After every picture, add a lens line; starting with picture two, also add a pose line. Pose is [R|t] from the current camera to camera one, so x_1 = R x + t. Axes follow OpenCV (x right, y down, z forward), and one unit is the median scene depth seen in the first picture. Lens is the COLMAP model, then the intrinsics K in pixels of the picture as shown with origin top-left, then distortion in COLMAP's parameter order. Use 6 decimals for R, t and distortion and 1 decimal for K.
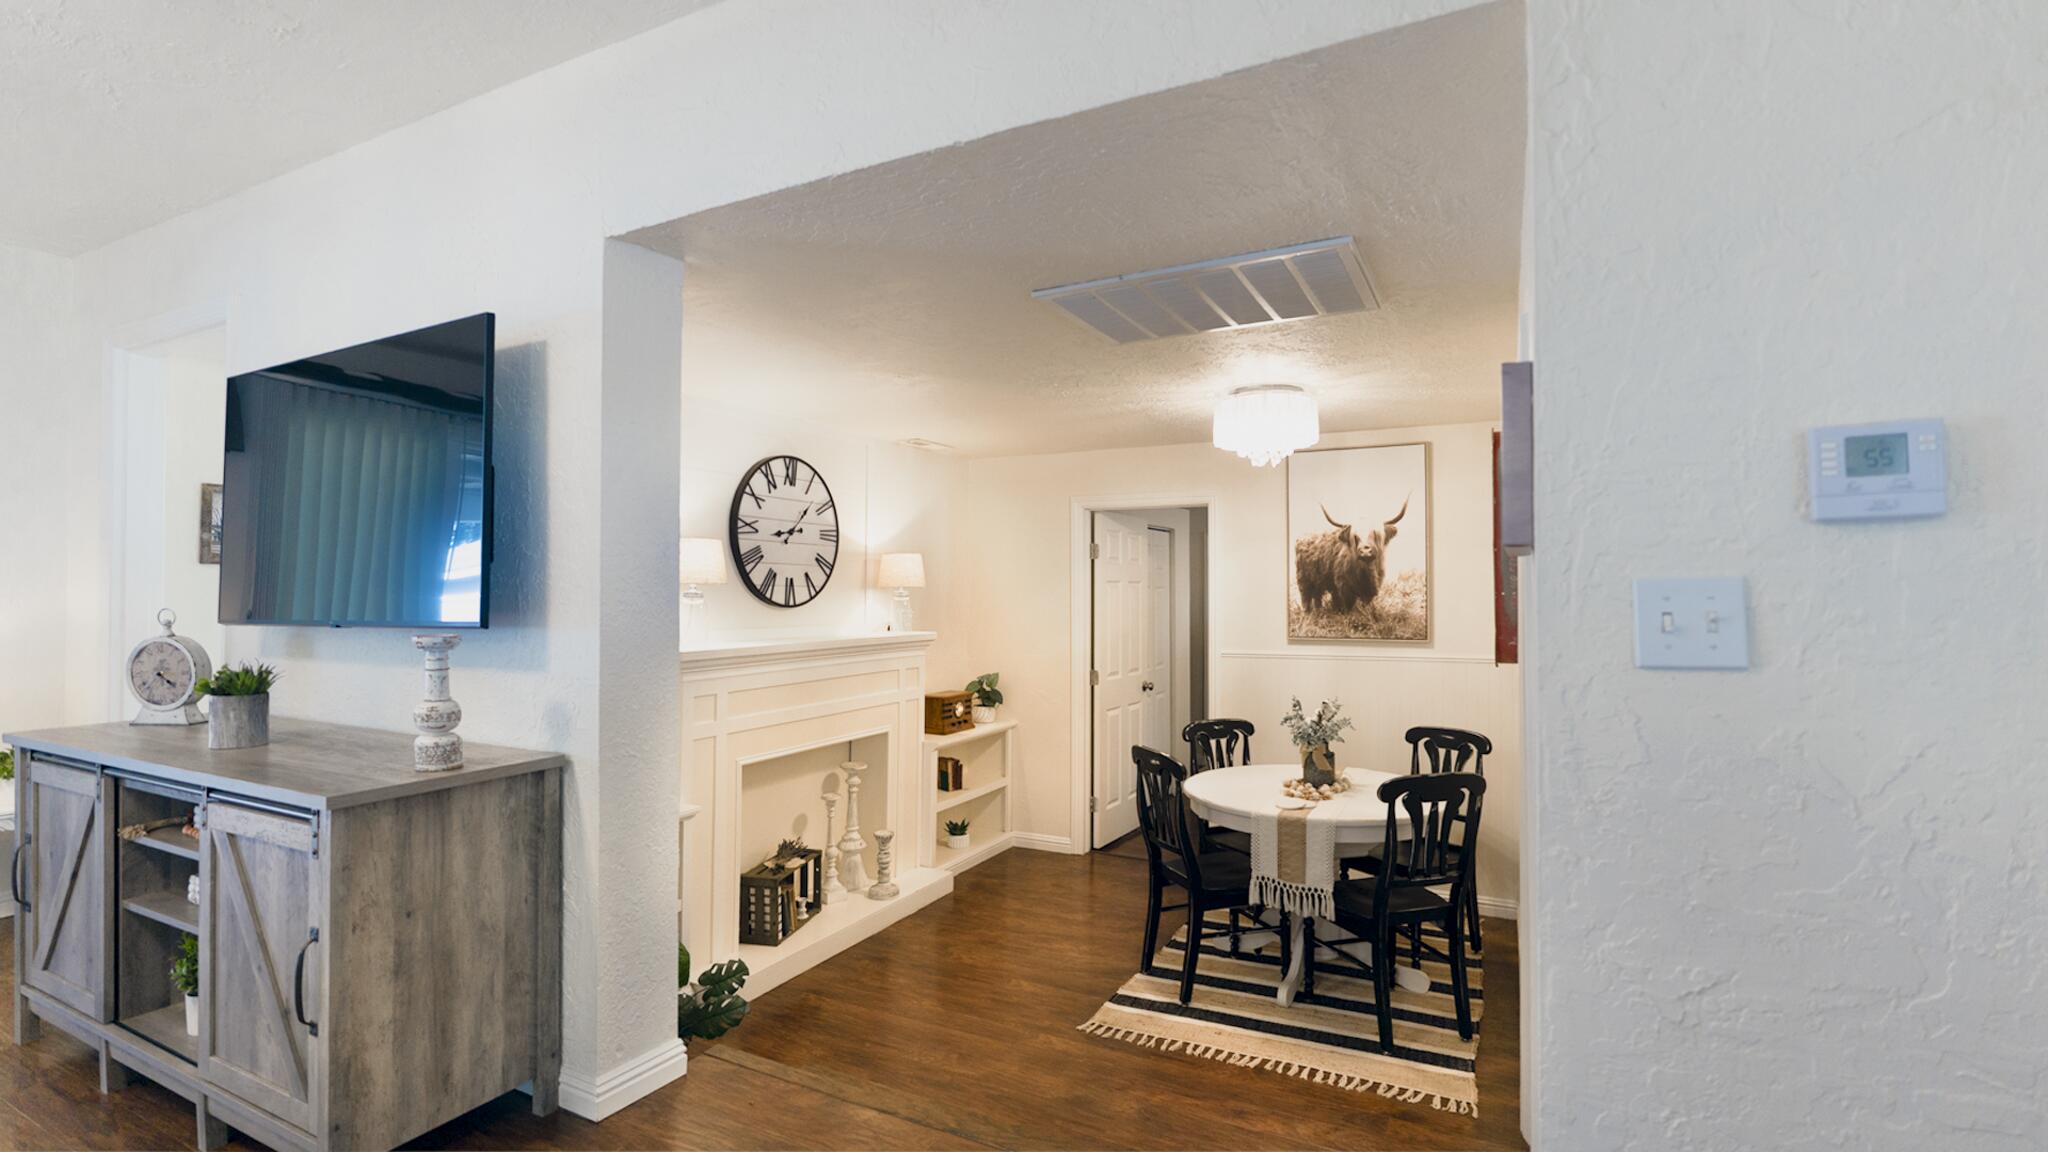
lens RADIAL K [[939.7, 0, 1024.0], [0, 939.7, 576.0], [0, 0, 1]] dist [-0.010750, 0.000302]
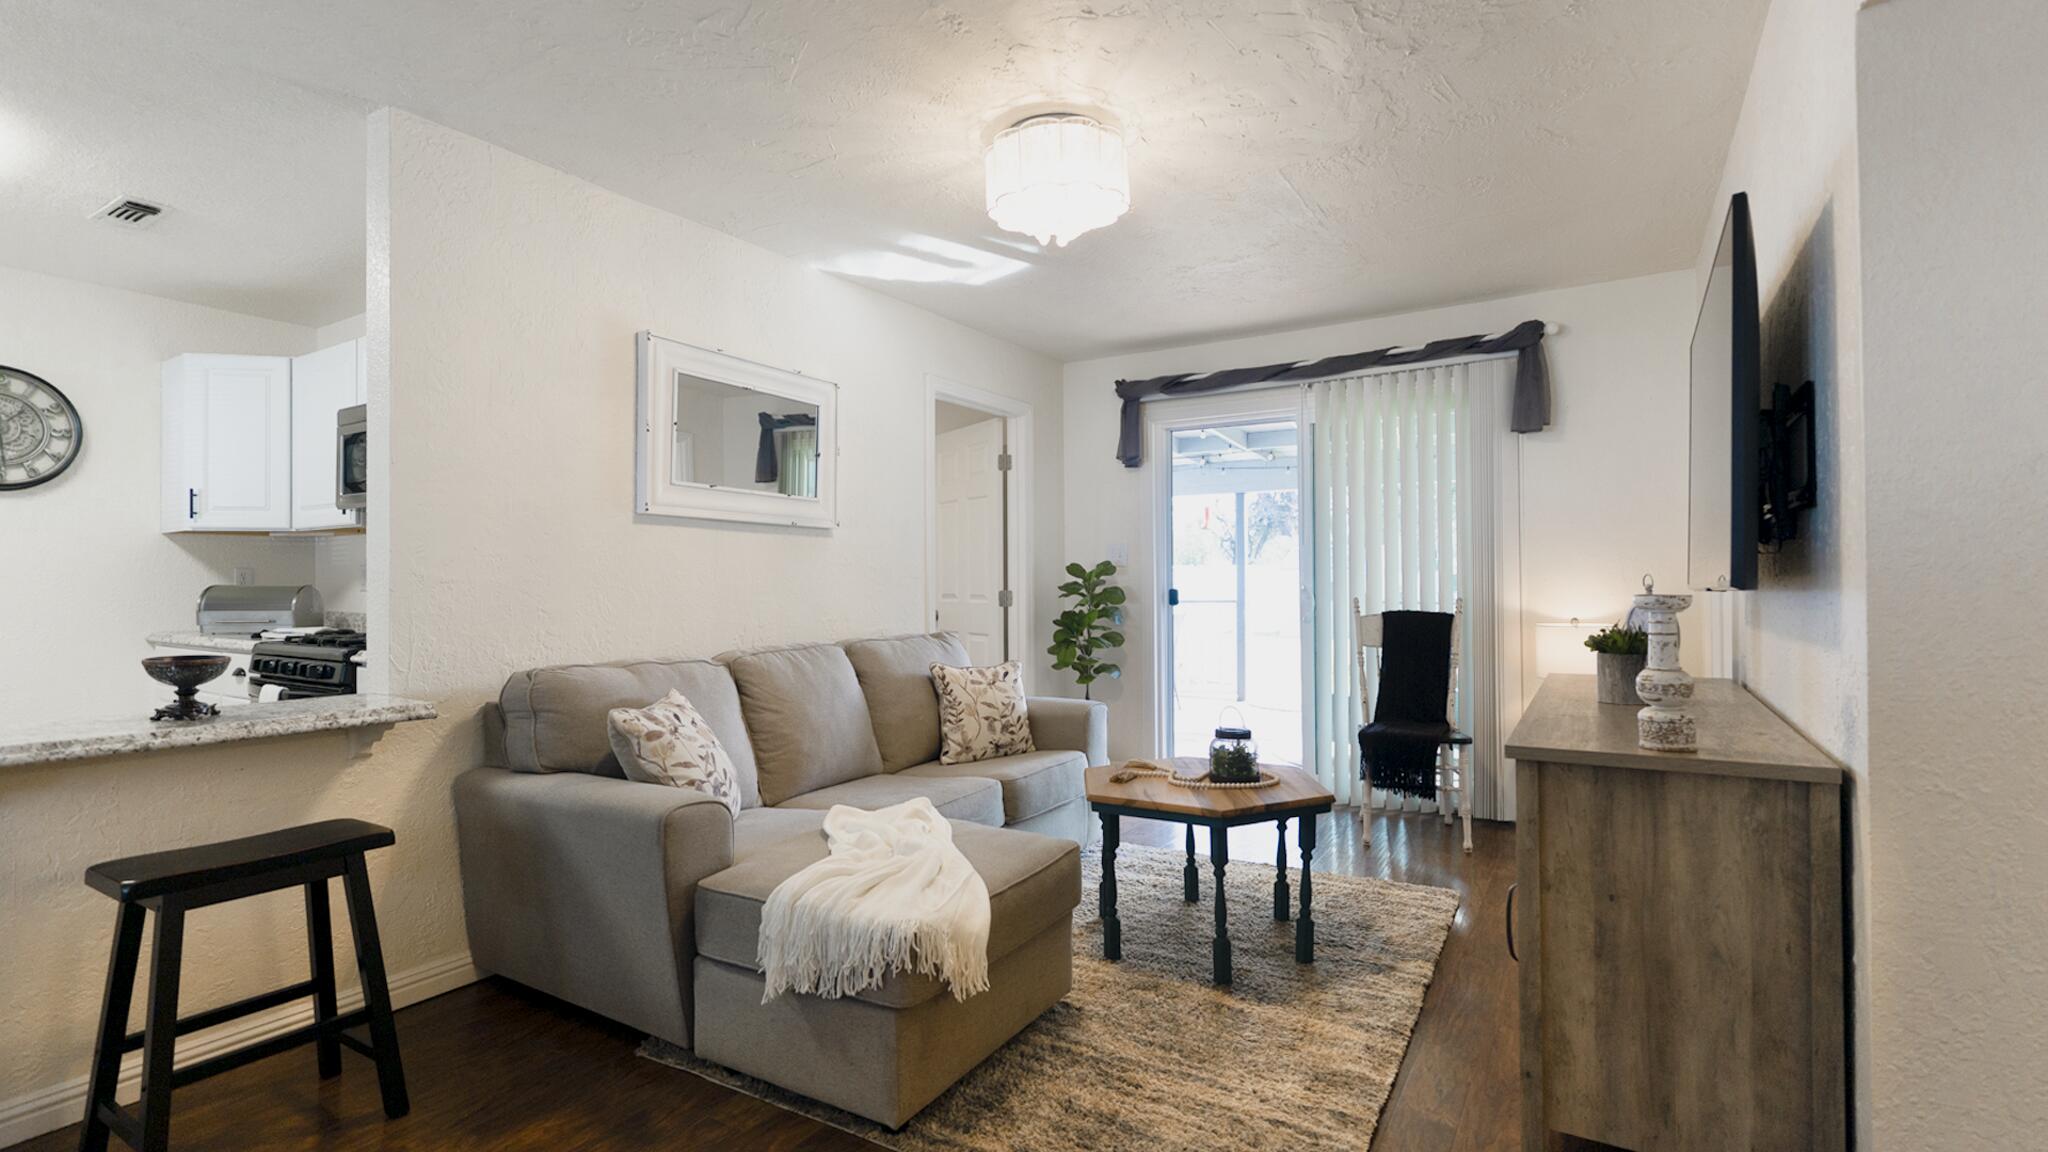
lens RADIAL K [[939.7, 0, 1024.0], [0, 939.7, 576.0], [0, 0, 1]] dist [-0.010750, 0.000302]
pose [[-0.082365, -0.008083, -0.996569, 0.283944], [0.020214, 0.999748, -0.009780, 0.043056], [0.996397, -0.020950, -0.082181, 0.481151]]
